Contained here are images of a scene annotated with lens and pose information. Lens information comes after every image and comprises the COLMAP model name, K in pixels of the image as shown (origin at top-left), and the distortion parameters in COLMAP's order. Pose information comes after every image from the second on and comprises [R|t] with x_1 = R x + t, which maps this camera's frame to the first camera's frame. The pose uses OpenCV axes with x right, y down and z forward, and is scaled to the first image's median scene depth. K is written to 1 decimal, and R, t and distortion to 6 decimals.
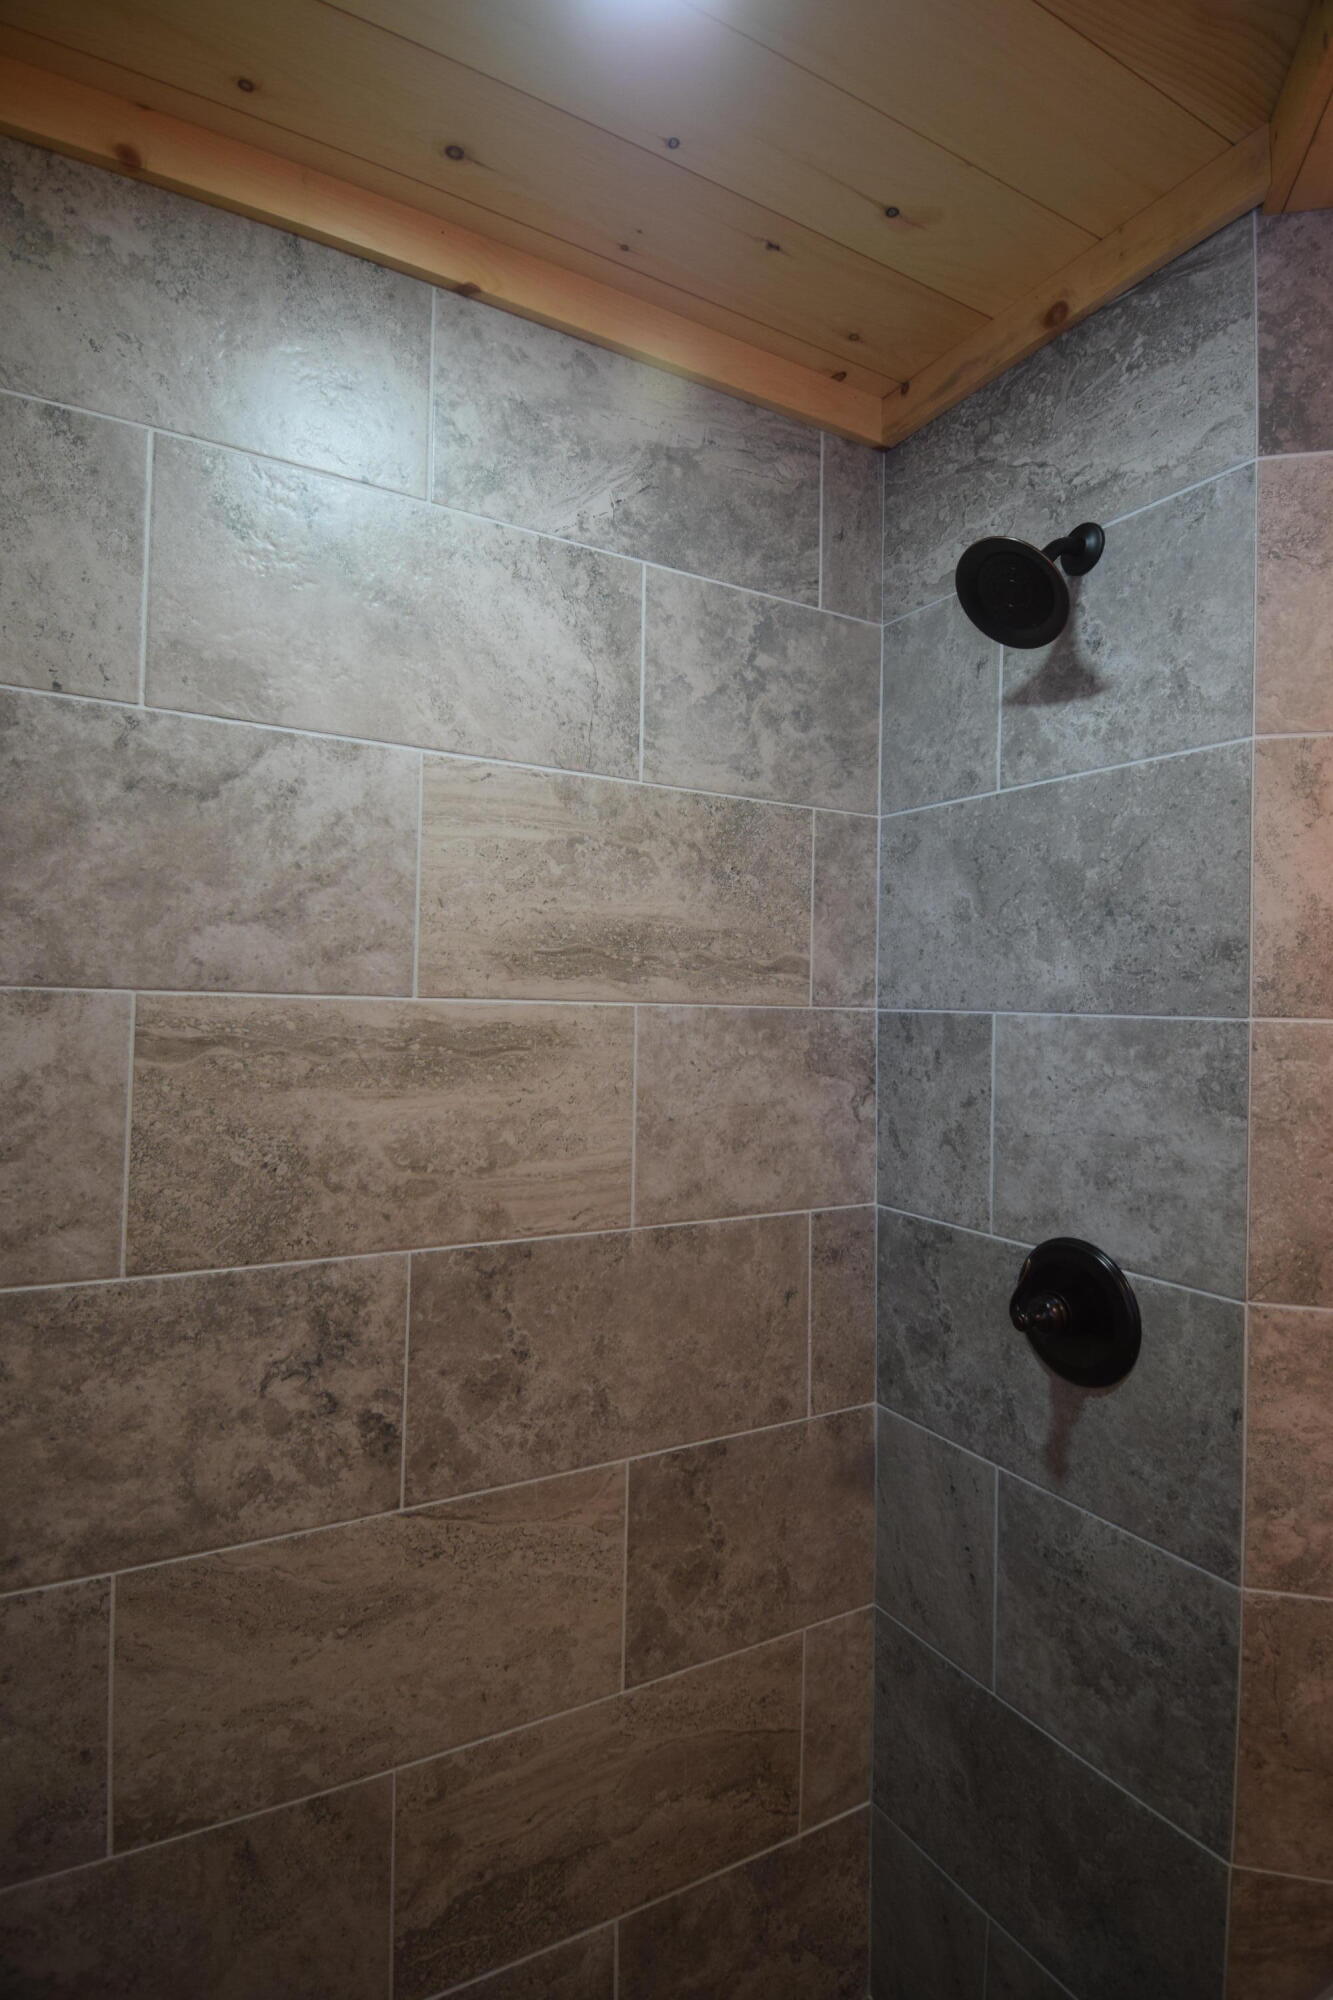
lens RADIAL K [[1035.1, 0, 655.1], [0, 1035.1, 981.1], [0, 0, 1]] dist [0.041680, -0.046690]
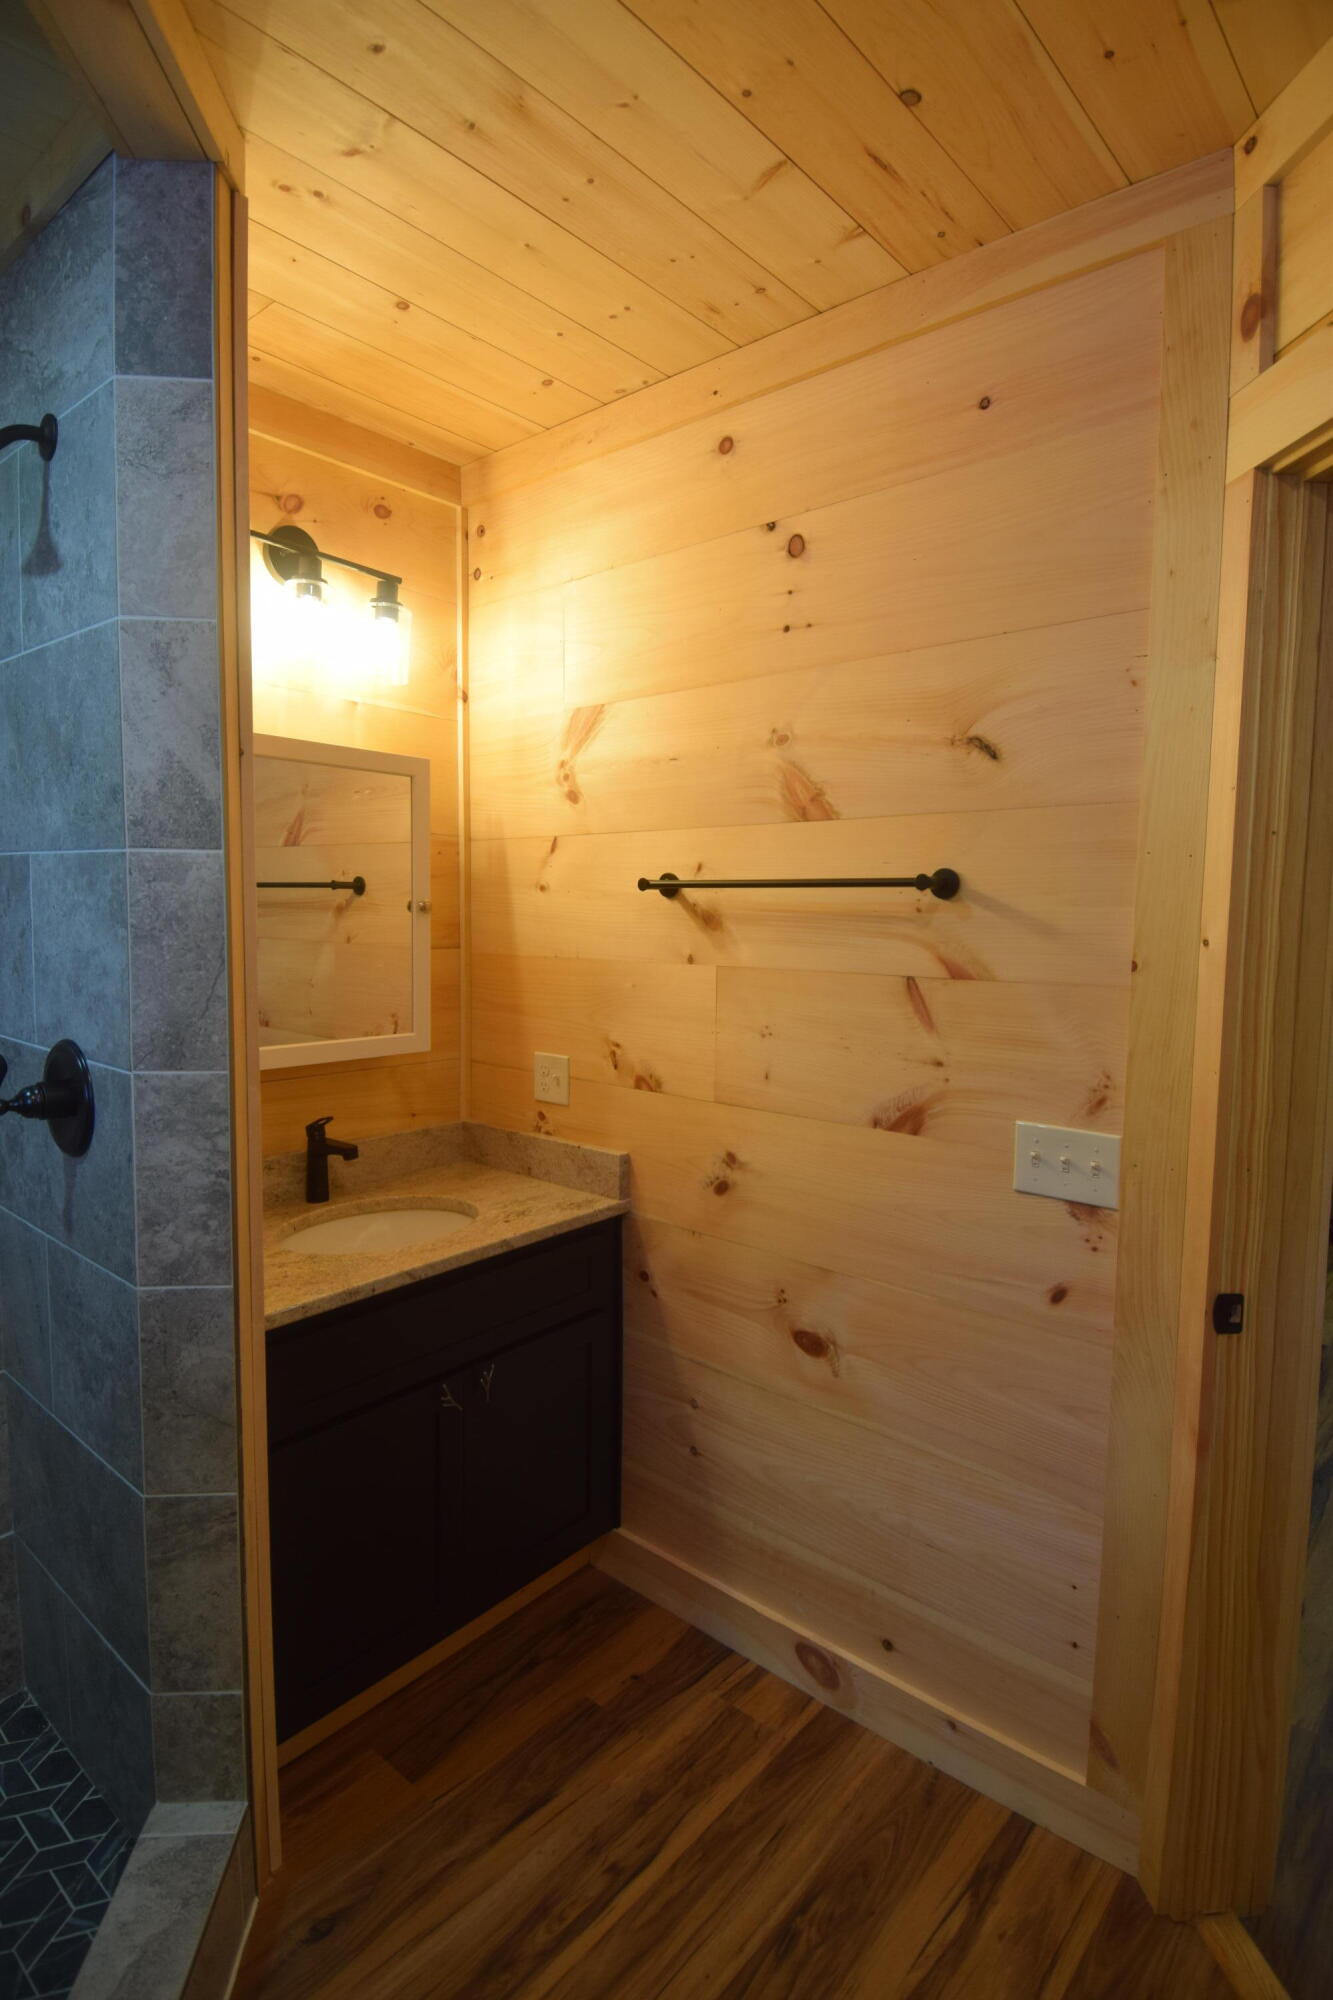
lens RADIAL K [[1035.1, 0, 661.5], [0, 1035.1, 970.2], [0, 0, 1]] dist [0.041680, -0.046690]
pose [[0.943287, -0.038972, 0.329683, 0.735117], [0.002935, 0.994026, 0.109104, 0.044194], [-0.331966, -0.101949, 0.937766, -0.387096]]
